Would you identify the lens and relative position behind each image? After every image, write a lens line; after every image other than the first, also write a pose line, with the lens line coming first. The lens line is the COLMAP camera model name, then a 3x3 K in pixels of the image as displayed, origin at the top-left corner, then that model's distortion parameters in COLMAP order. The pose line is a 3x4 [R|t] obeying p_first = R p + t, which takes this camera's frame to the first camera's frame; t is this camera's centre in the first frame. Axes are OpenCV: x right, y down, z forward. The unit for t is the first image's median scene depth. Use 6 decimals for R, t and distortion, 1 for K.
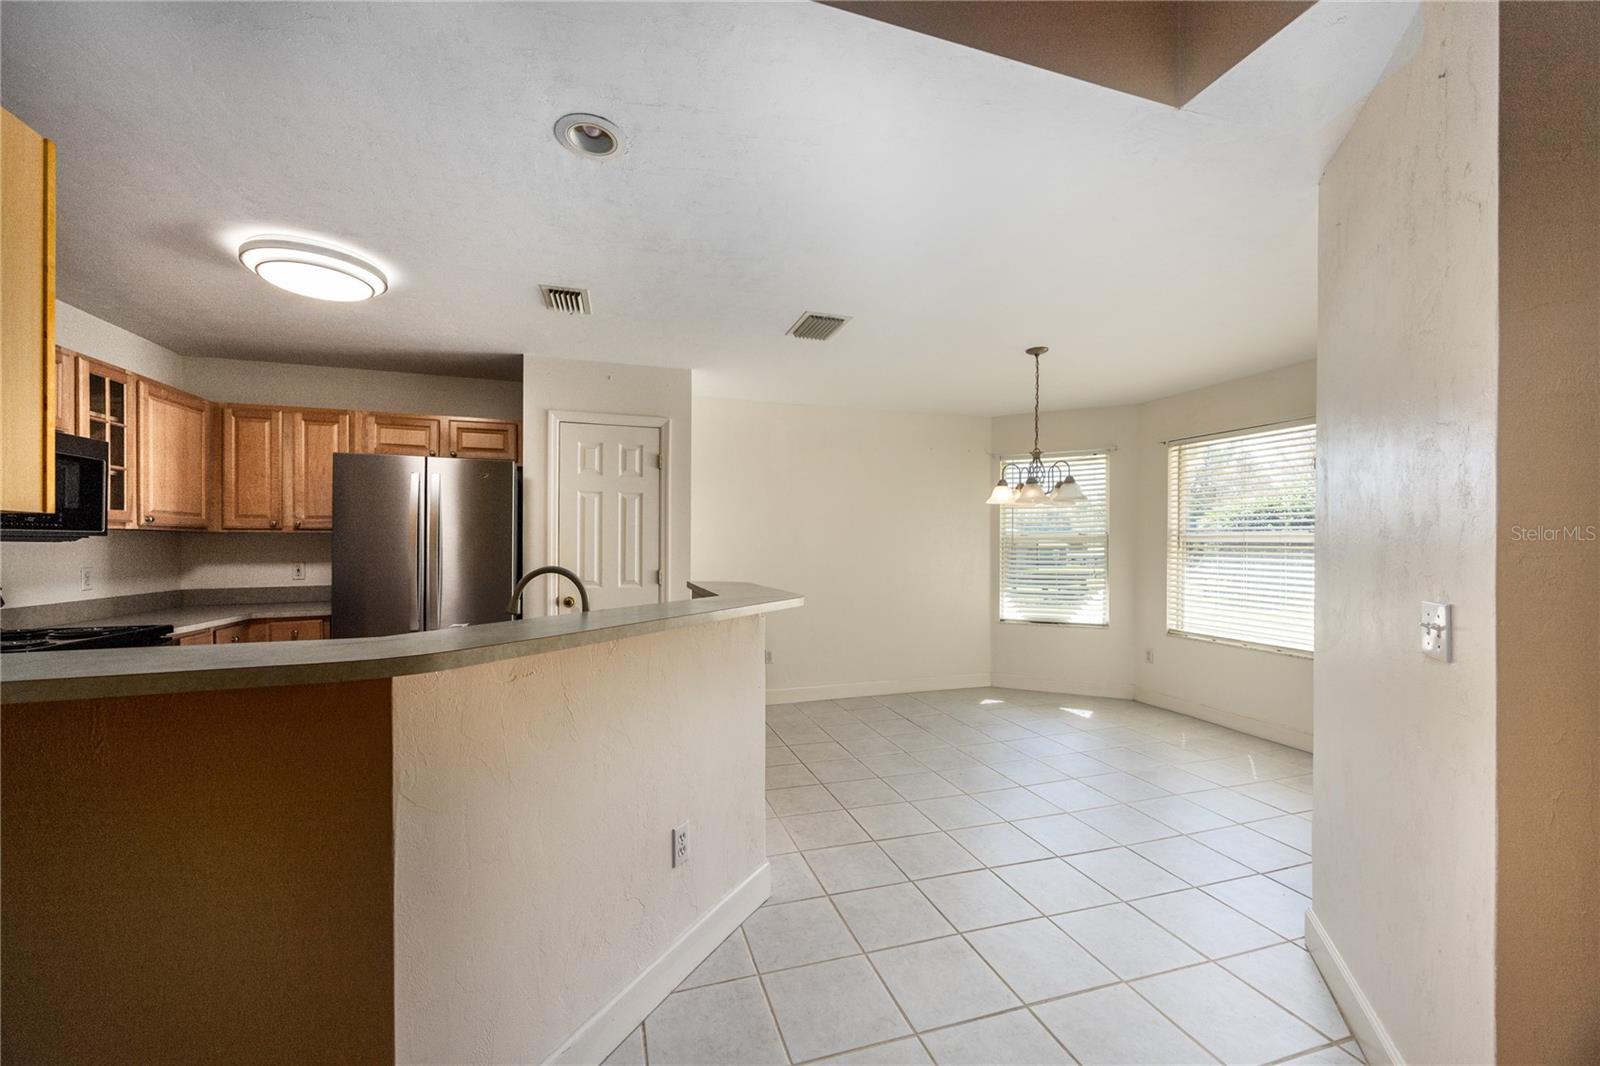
lens RADIAL K [[636.9, 0, 802.1], [0, 636.9, 547.4], [0, 0, 1]] dist [0.001061, 0.000177]
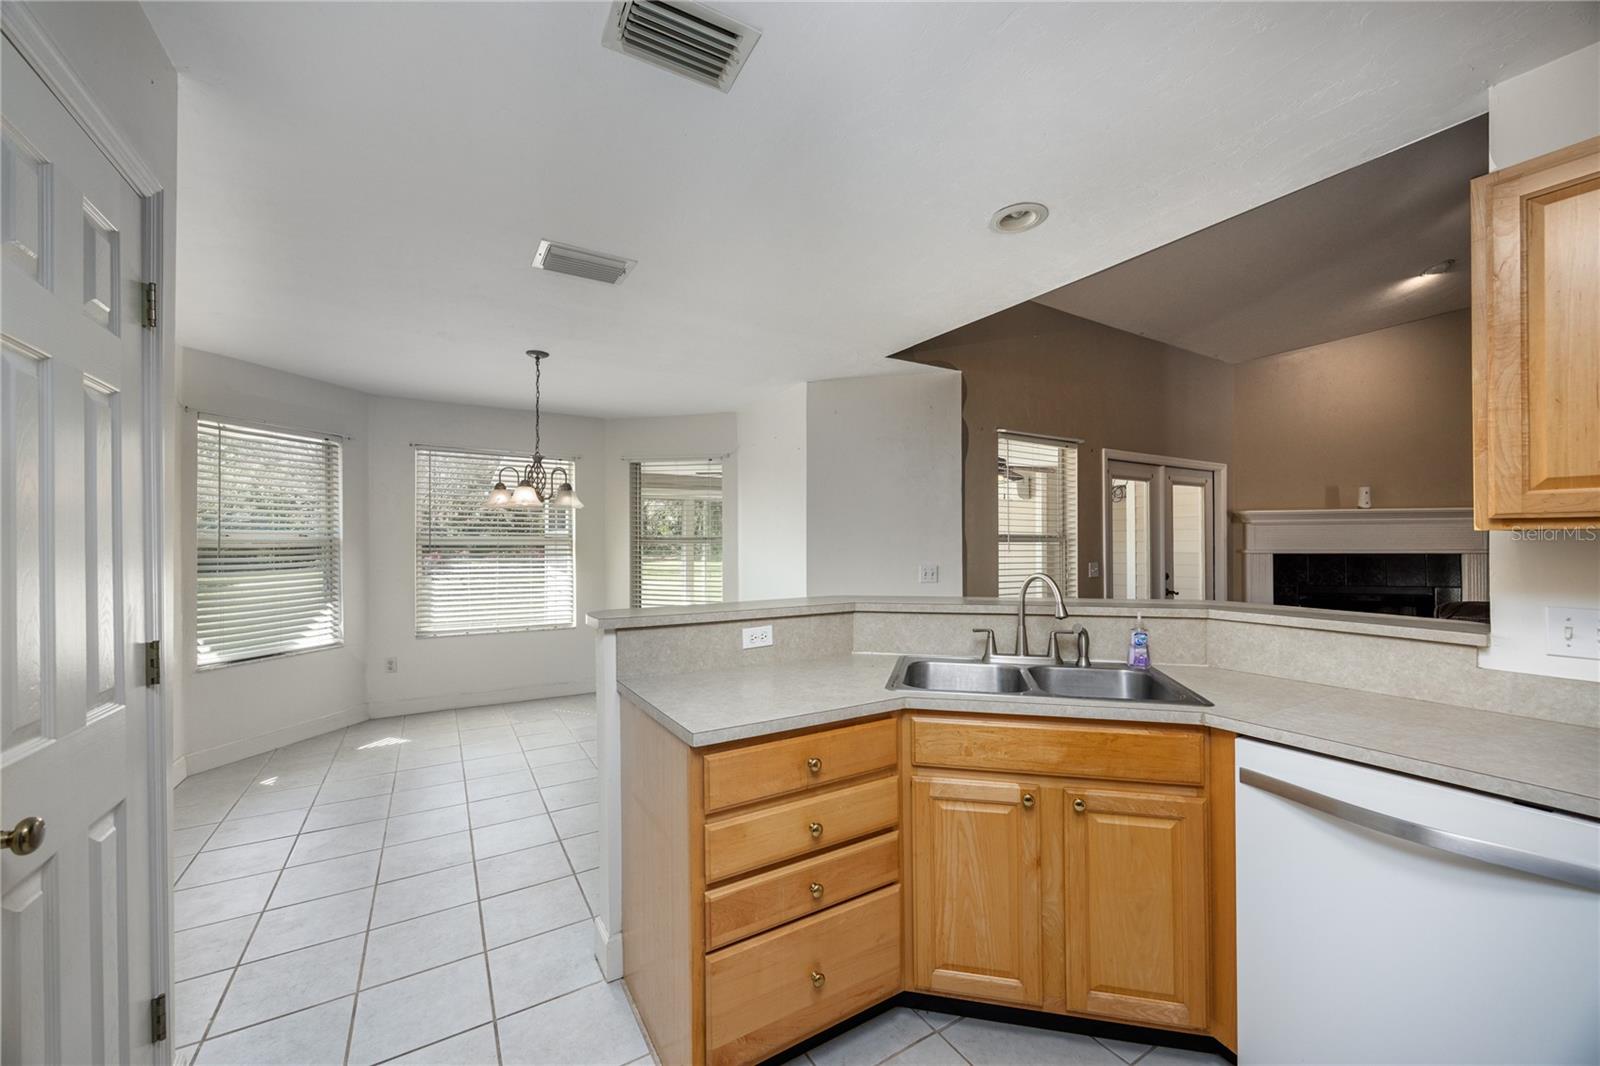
lens RADIAL K [[613.0, 0, 801.5], [0, 613.0, 530.9], [0, 0, 1]] dist [0.001037, 0.000111]
pose [[-0.232906, 0.012245, 0.972422, -0.638969], [0.004931, 0.999923, -0.011410, -0.020841], [-0.972487, 0.002138, -0.232948, 0.809697]]
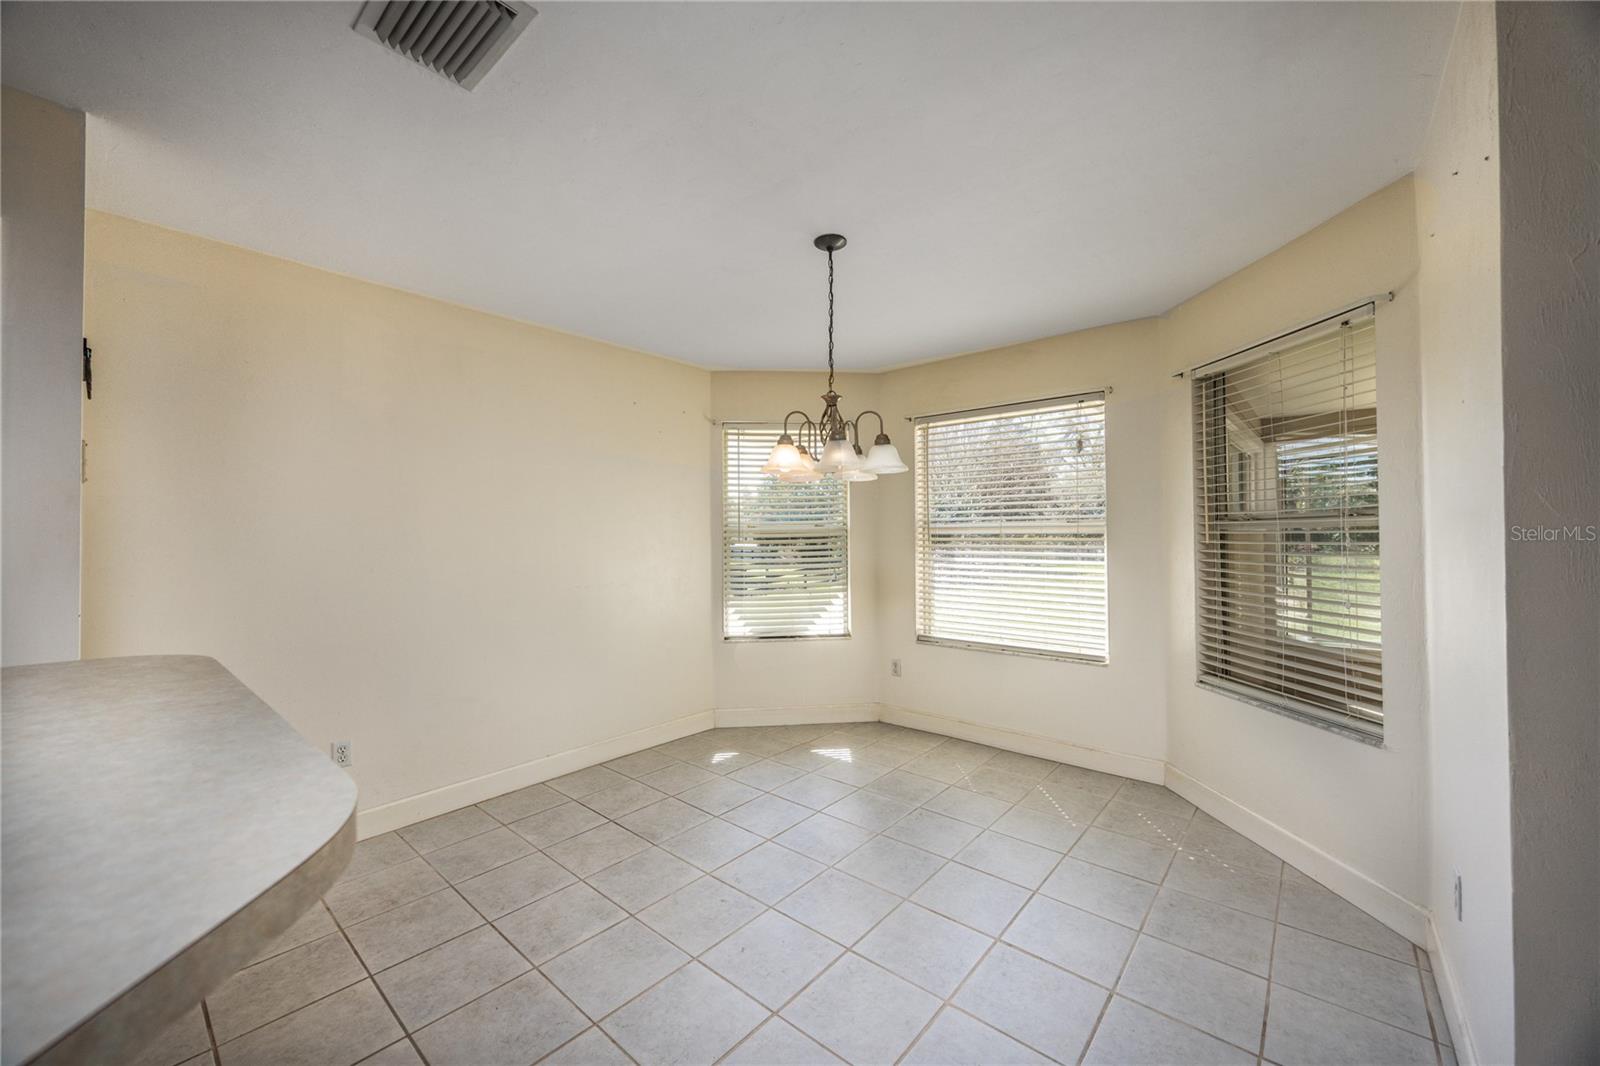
lens RADIAL K [[613.0, 0, 801.5], [0, 613.0, 530.9], [0, 0, 1]] dist [0.001037, 0.000111]
pose [[0.854174, -0.002638, 0.519981, 0.013317], [0.013144, 0.999777, -0.016520, -0.001440], [-0.519821, 0.020946, 0.854018, 0.472914]]
